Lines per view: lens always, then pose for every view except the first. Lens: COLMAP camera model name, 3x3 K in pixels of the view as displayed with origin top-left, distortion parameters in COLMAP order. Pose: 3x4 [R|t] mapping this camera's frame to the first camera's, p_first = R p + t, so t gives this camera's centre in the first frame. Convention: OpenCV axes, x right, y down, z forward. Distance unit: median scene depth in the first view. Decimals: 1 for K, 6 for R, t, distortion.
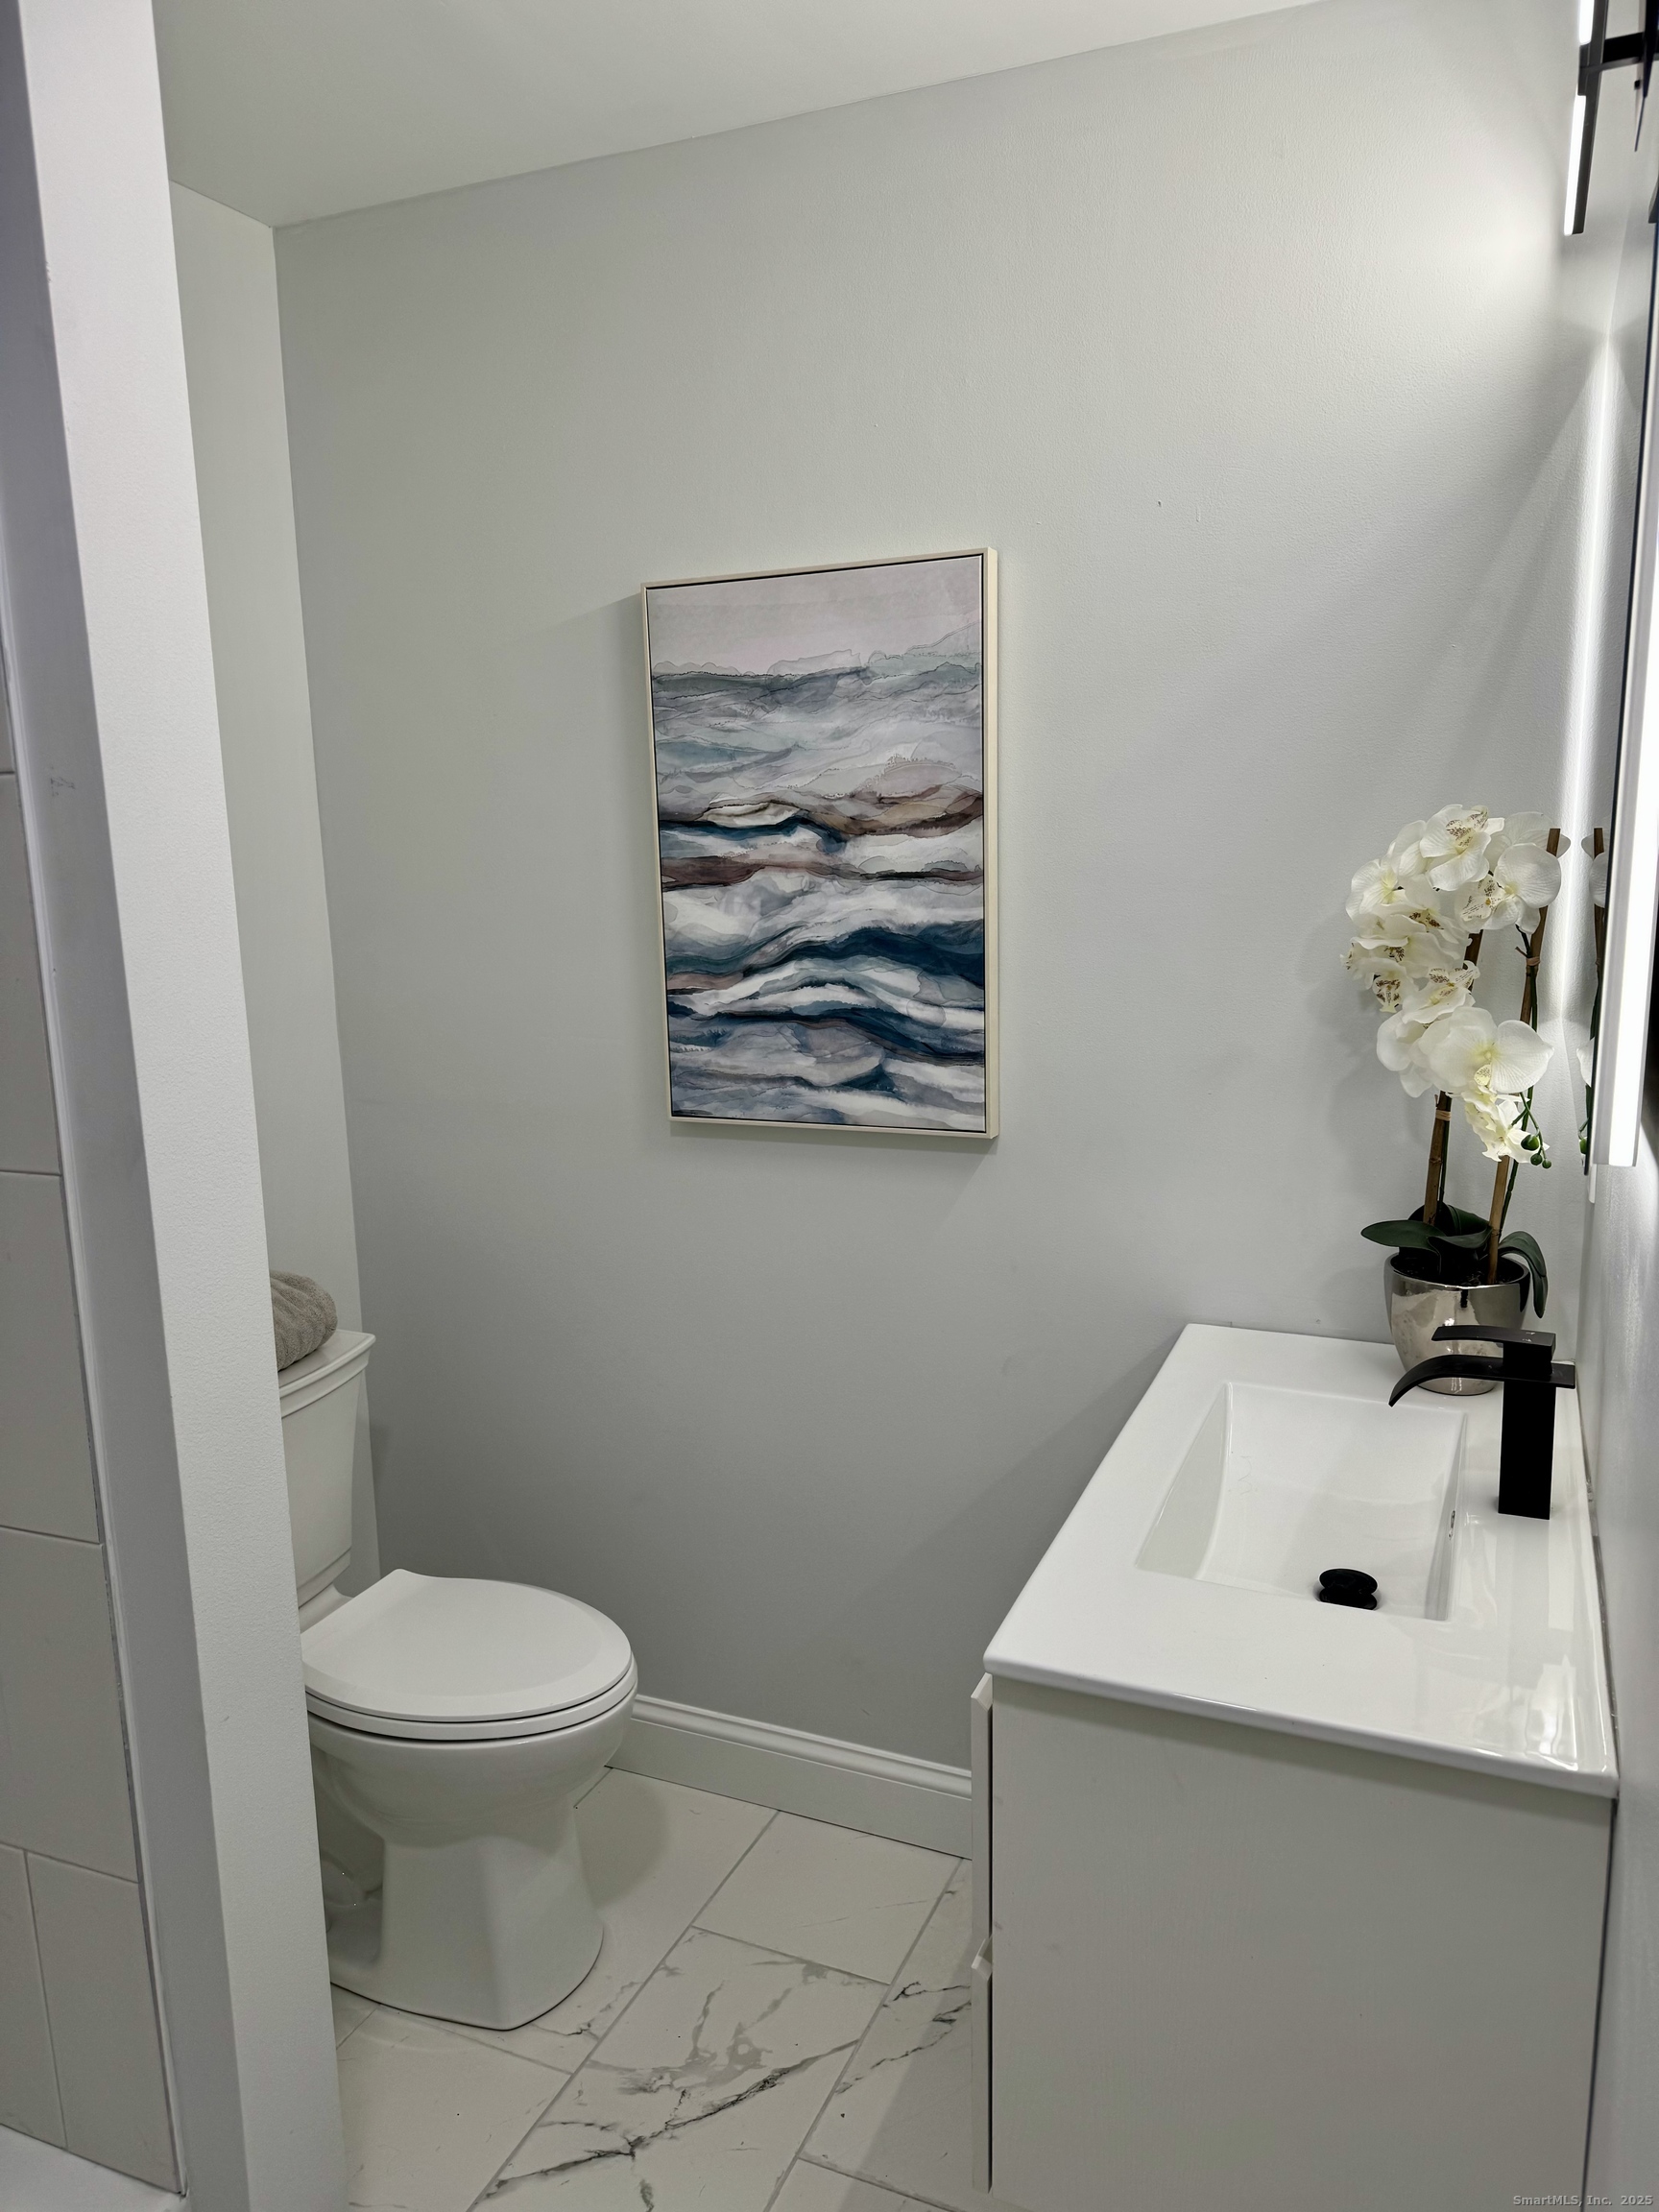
lens RADIAL K [[1551.6, 0, 847.2], [0, 1551.6, 1107.0], [0, 0, 1]] dist [0.066901, -0.080033]
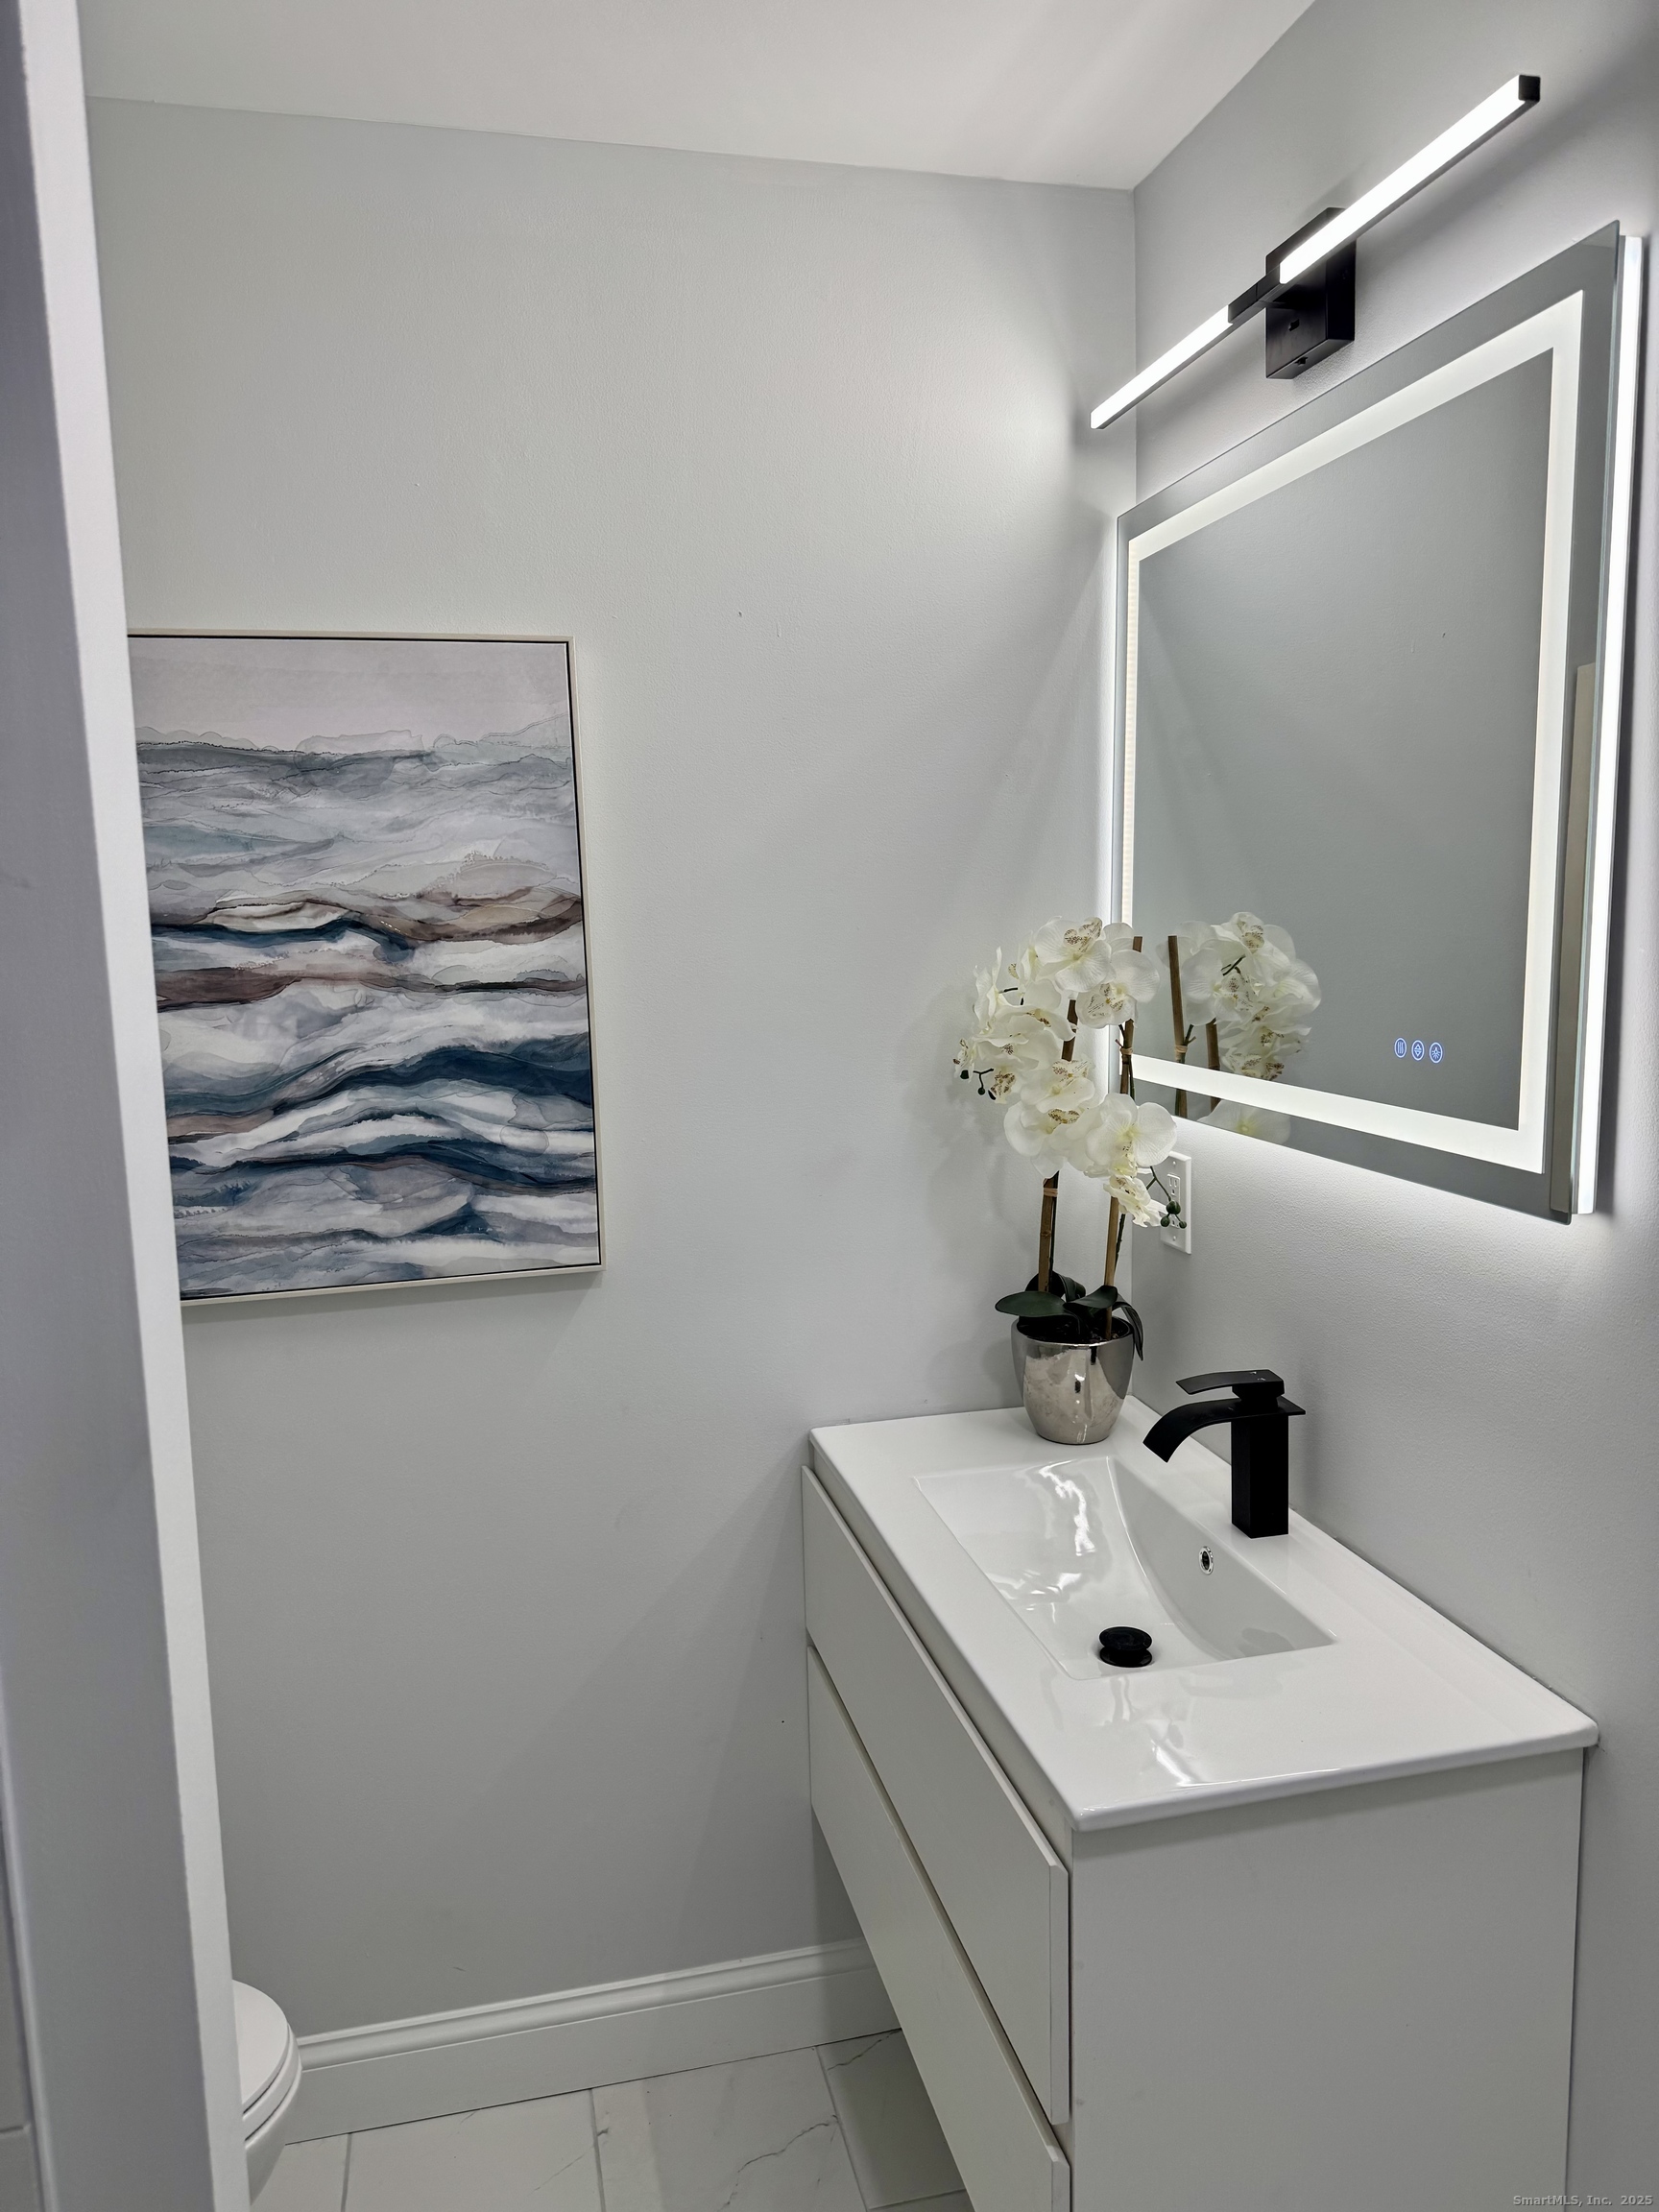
lens RADIAL K [[1551.6, 0, 921.9], [0, 1551.6, 1073.1], [0, 0, 1]] dist [0.066901, -0.080033]
pose [[0.780906, -0.060082, 0.621752, -0.322583], [0.106959, 0.993524, -0.038331, -0.039749], [-0.615423, 0.096435, 0.782276, 0.160427]]
